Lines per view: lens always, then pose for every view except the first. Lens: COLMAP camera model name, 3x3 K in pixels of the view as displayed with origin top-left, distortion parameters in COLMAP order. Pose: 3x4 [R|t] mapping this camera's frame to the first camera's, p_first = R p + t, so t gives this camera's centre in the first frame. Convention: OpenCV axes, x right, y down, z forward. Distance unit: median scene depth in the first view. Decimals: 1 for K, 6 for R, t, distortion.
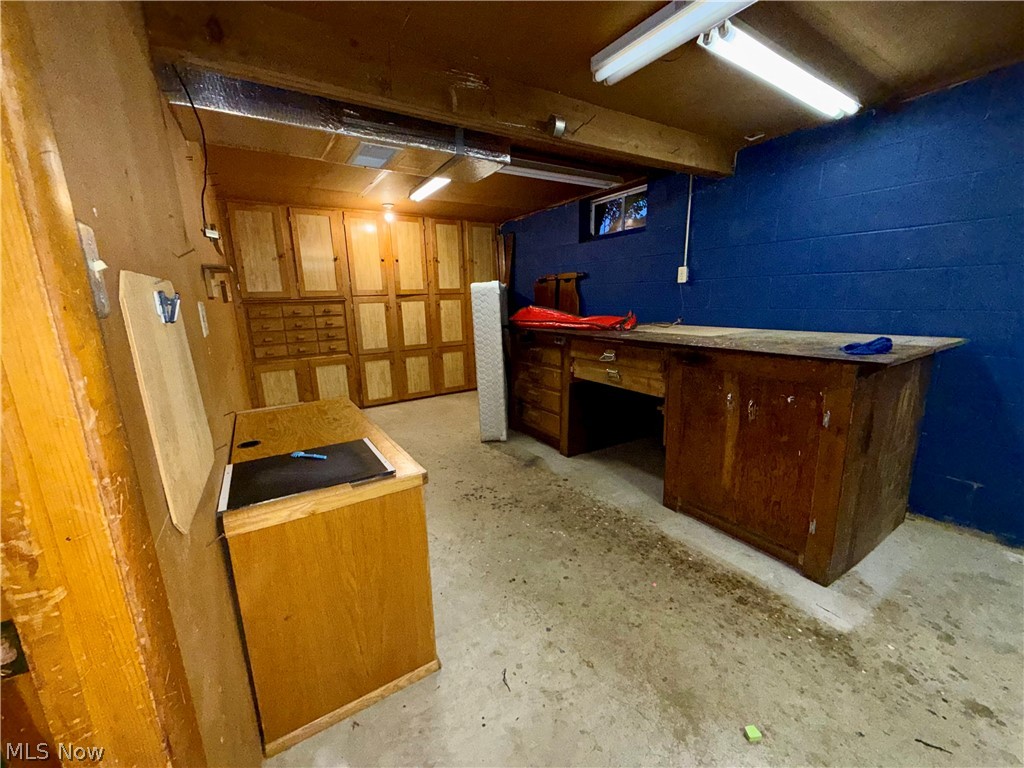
lens RADIAL K [[407.7, 0, 509.0], [0, 407.7, 384.5], [0, 0, 1]] dist [0.000025, 0.000148]
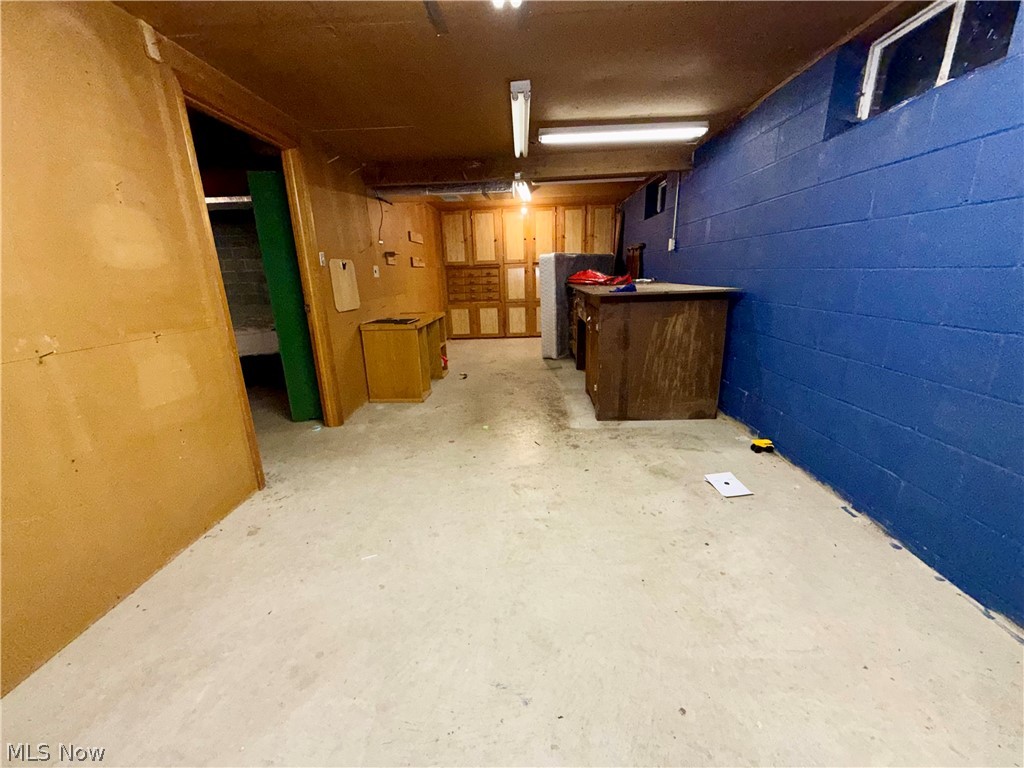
lens RADIAL K [[407.7, 0, 509.0], [0, 407.7, 384.5], [0, 0, 1]] dist [0.000025, 0.000148]
pose [[0.820692, 0.153248, -0.550436, 0.590574], [-0.112581, 0.987846, 0.107171, 0.074459], [0.560169, -0.025986, 0.827970, -0.310025]]
